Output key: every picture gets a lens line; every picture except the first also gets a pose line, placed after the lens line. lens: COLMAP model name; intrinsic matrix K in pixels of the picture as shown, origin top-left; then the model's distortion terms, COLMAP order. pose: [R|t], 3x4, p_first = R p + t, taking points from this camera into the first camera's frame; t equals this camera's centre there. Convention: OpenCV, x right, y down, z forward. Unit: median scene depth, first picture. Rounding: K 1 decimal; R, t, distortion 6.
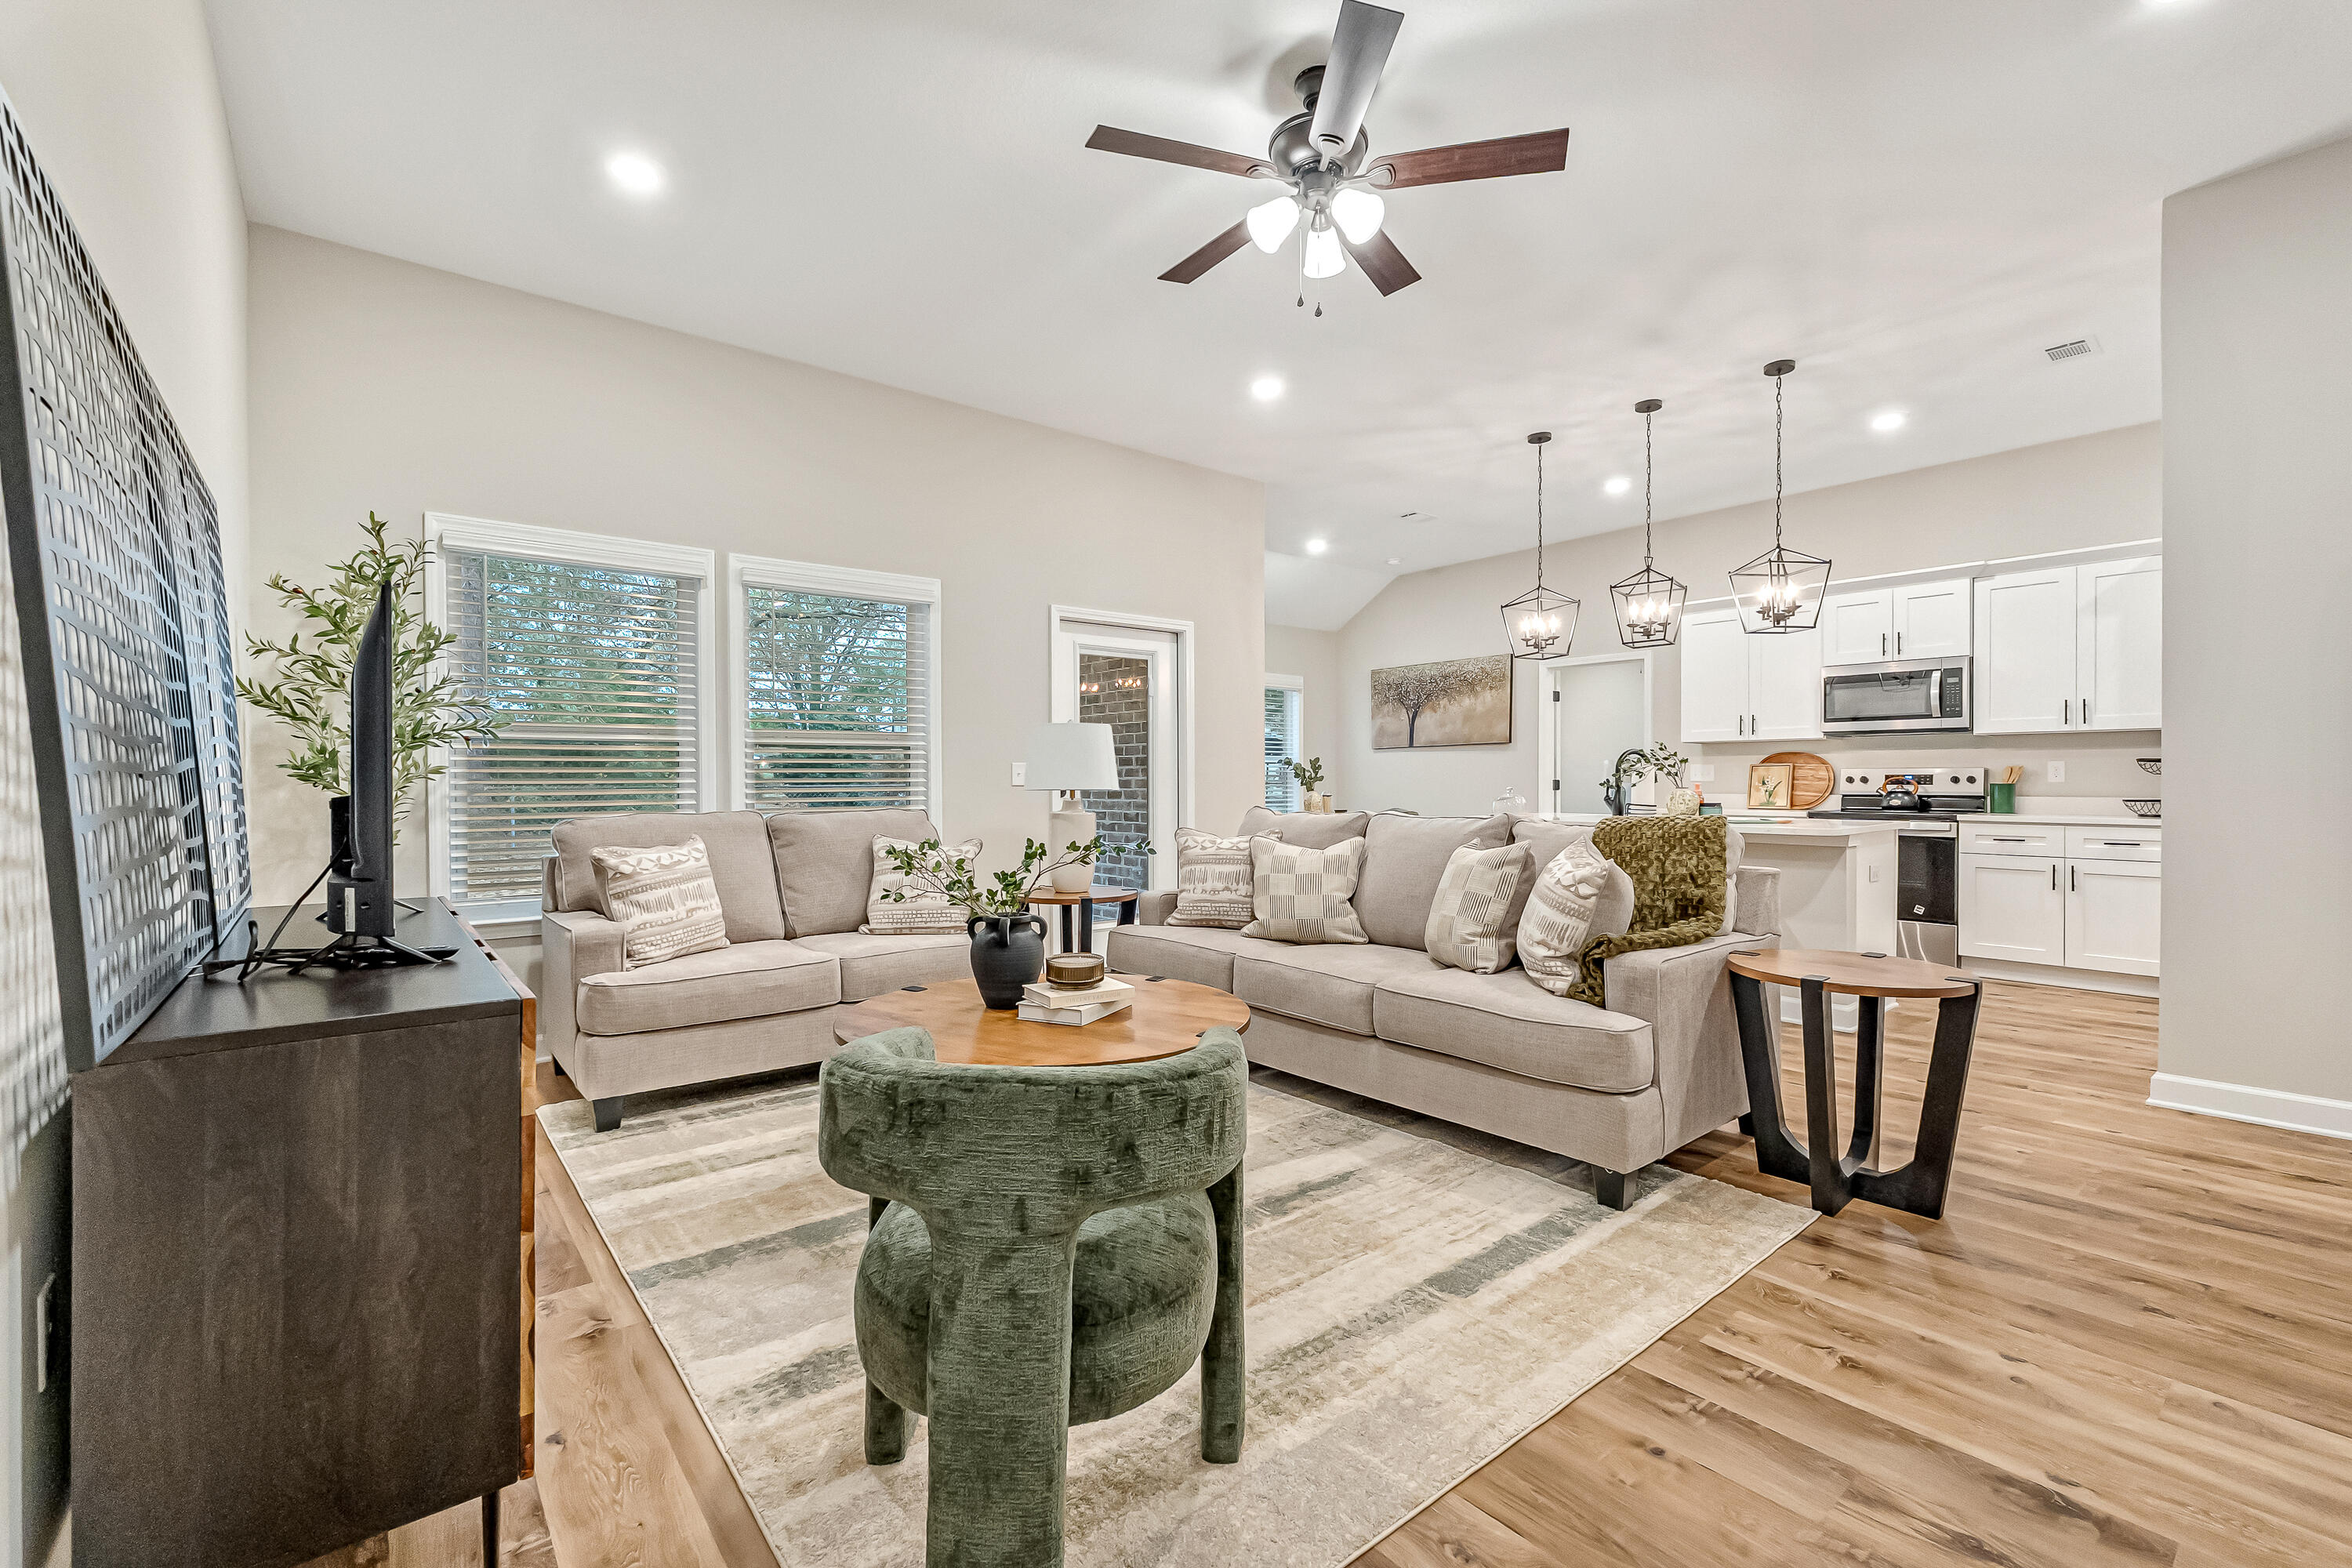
lens RADIAL K [[995.5, 0, 1176.0], [0, 995.5, 784.0], [0, 0, 1]] dist [-0.003570, 0.000091]
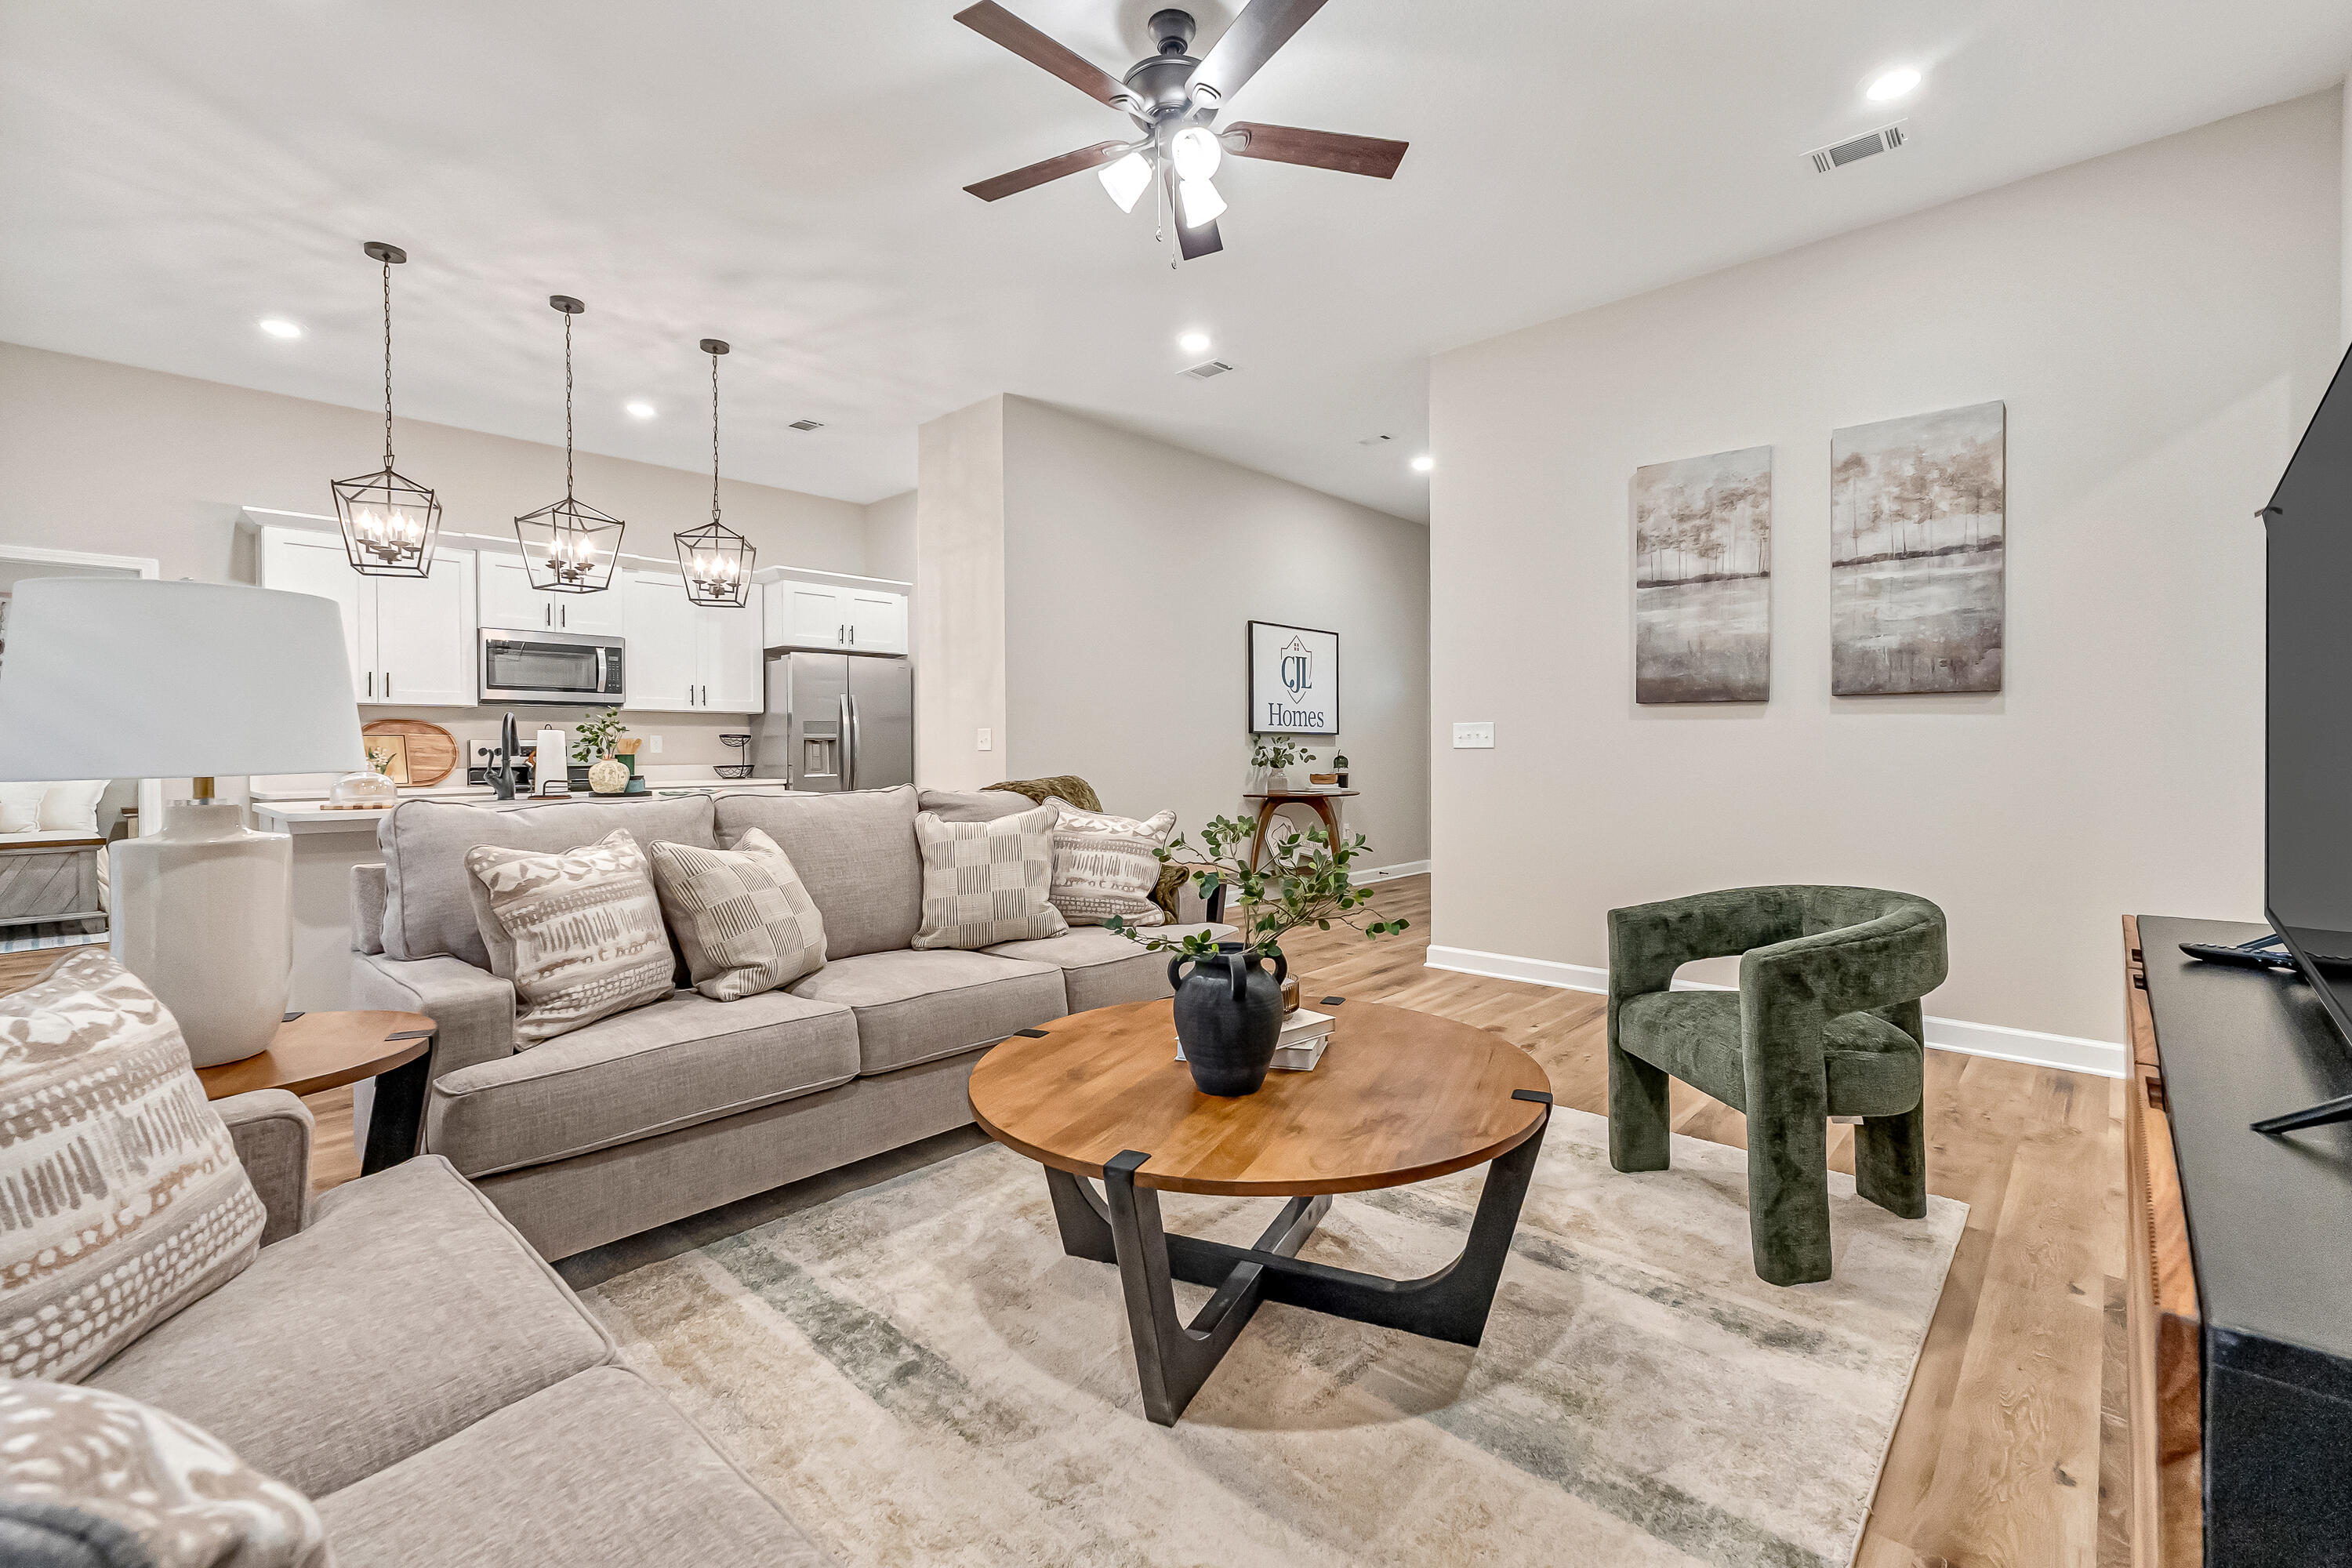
lens RADIAL K [[1016.4, 0, 1196.7], [0, 1016.4, 749.4], [0, 0, 1]] dist [0.000336, 0.000403]
pose [[-0.146361, 0.002616, 0.989228, -0.396245], [0.006520, 0.999977, -0.001680, -0.000406], [-0.989210, 0.006204, -0.146375, 0.531357]]
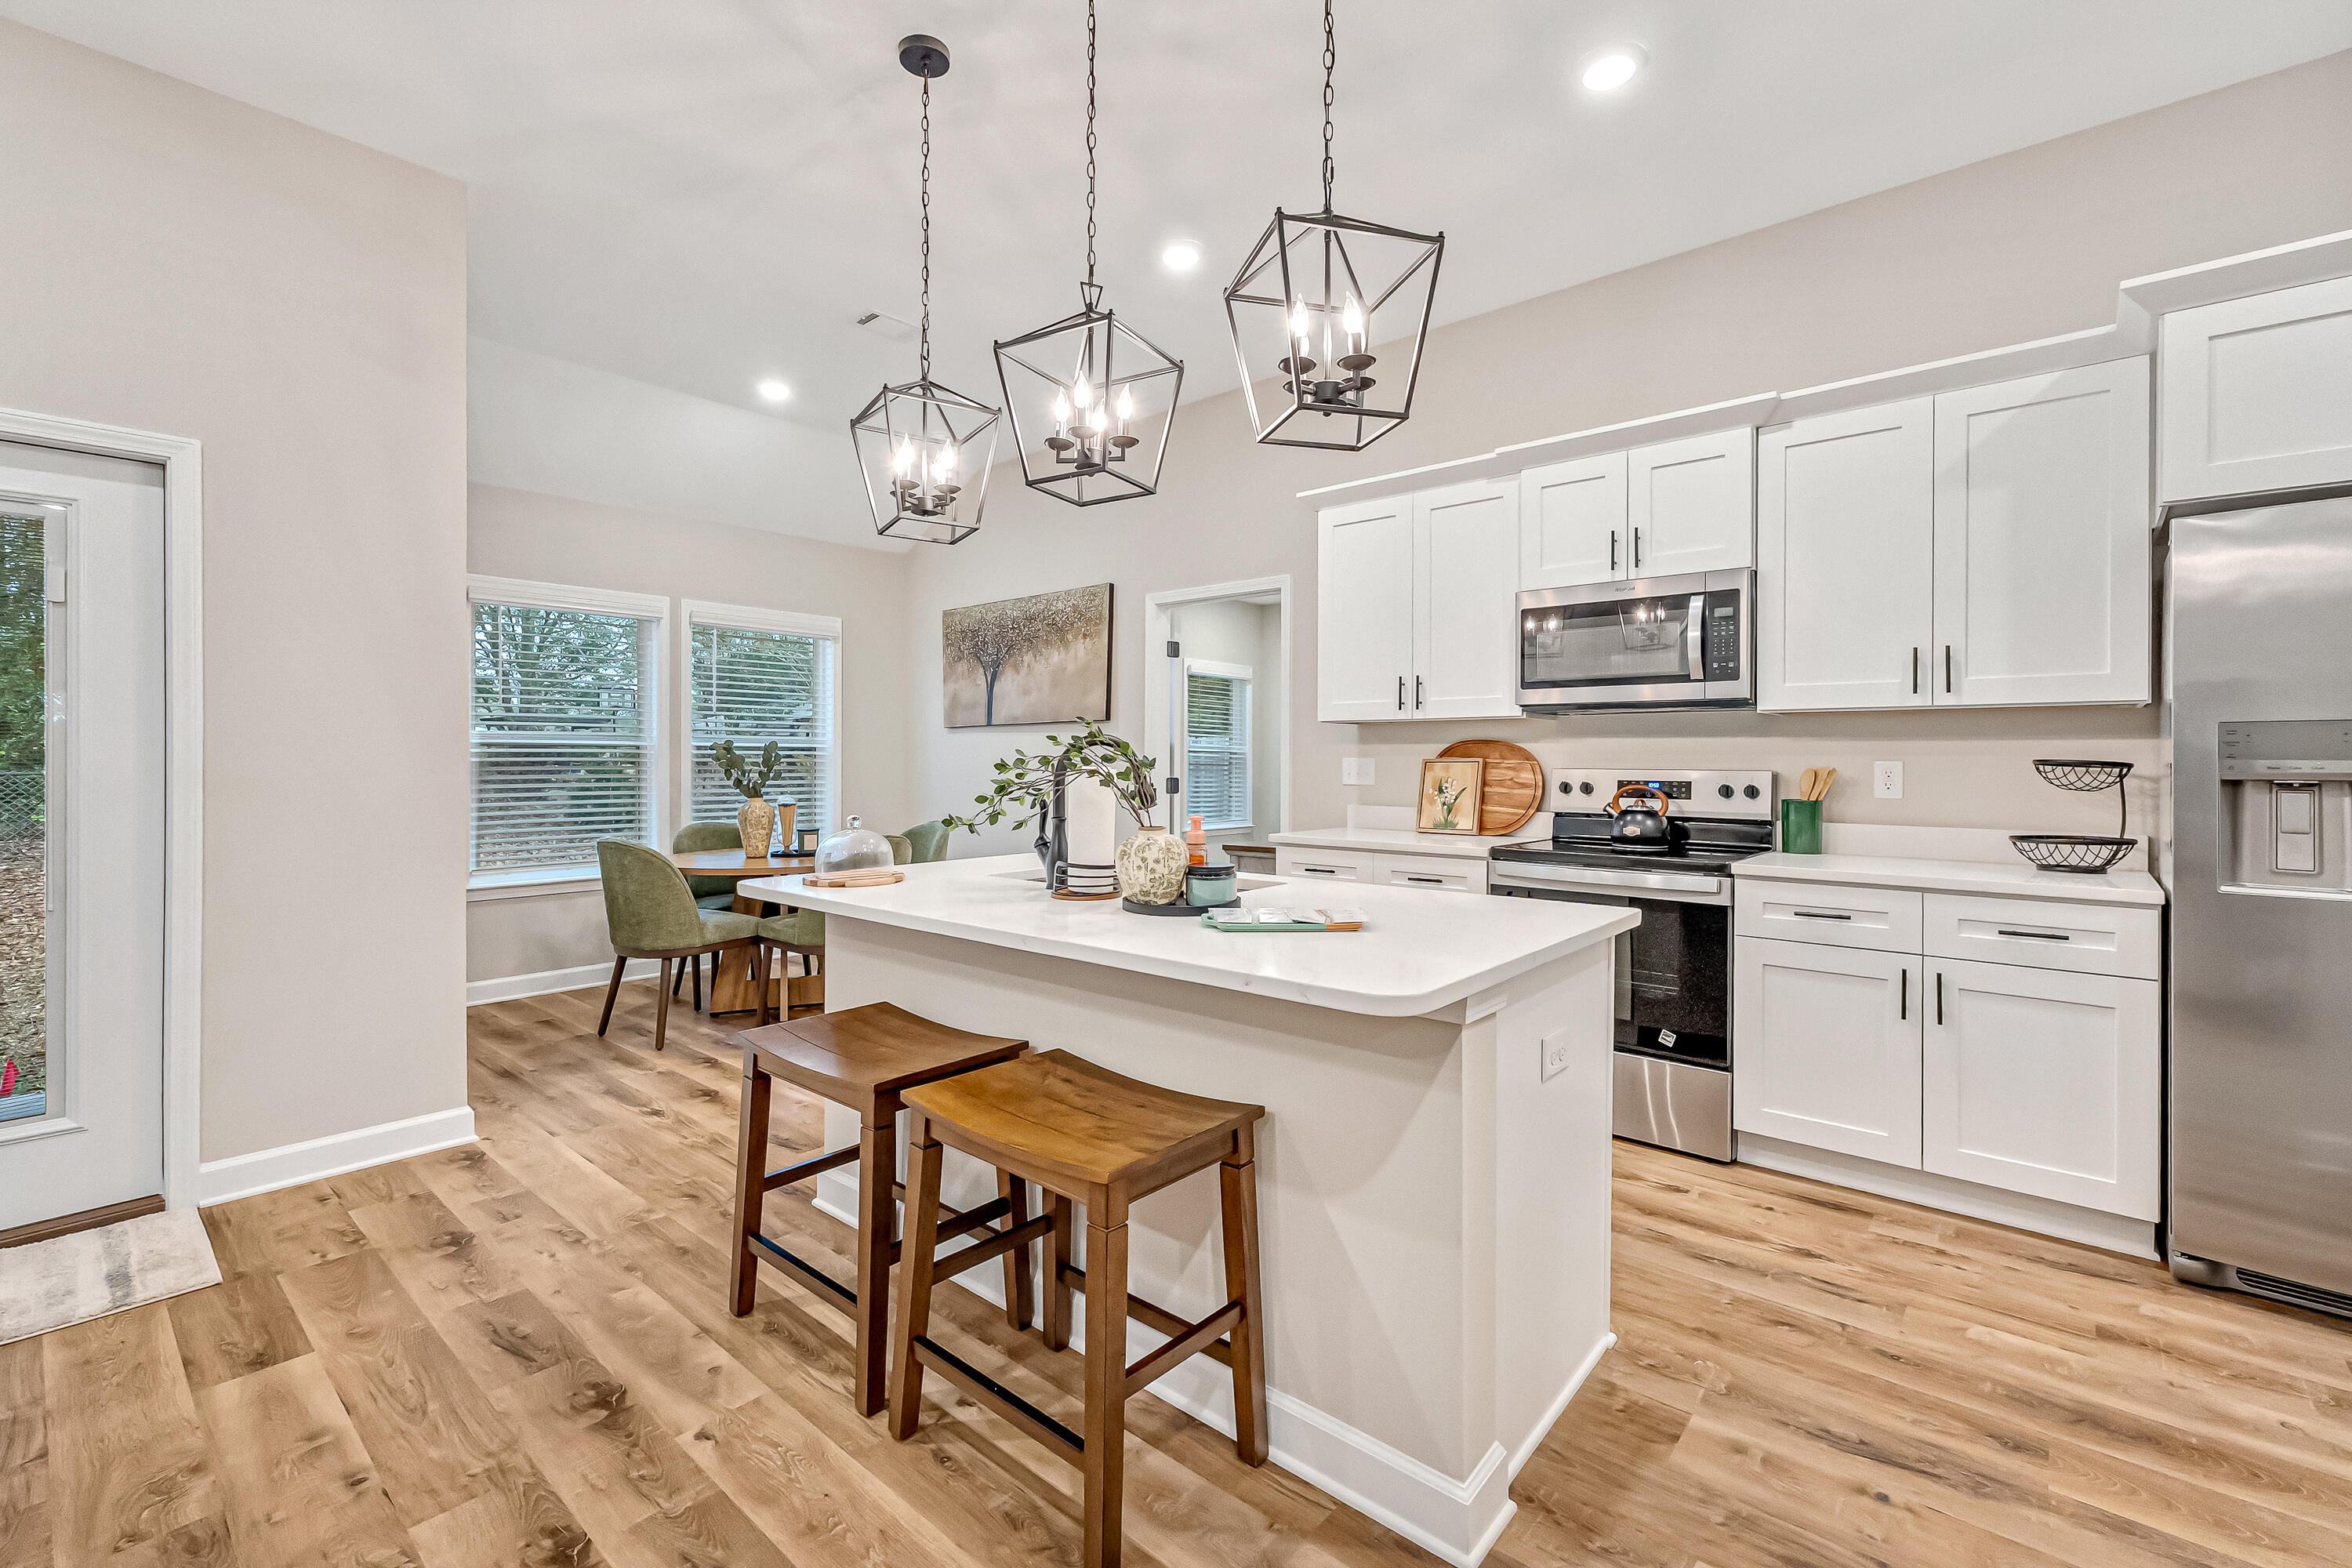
lens RADIAL K [[994.8, 0, 1187.2], [0, 994.8, 757.2], [0, 0, 1]] dist [-0.002070, -0.000302]
pose [[0.983778, 0.004695, 0.179330, 0.389762], [-0.003762, 0.999978, -0.005543, -0.020158], [-0.179352, 0.004779, 0.983773, 0.509689]]
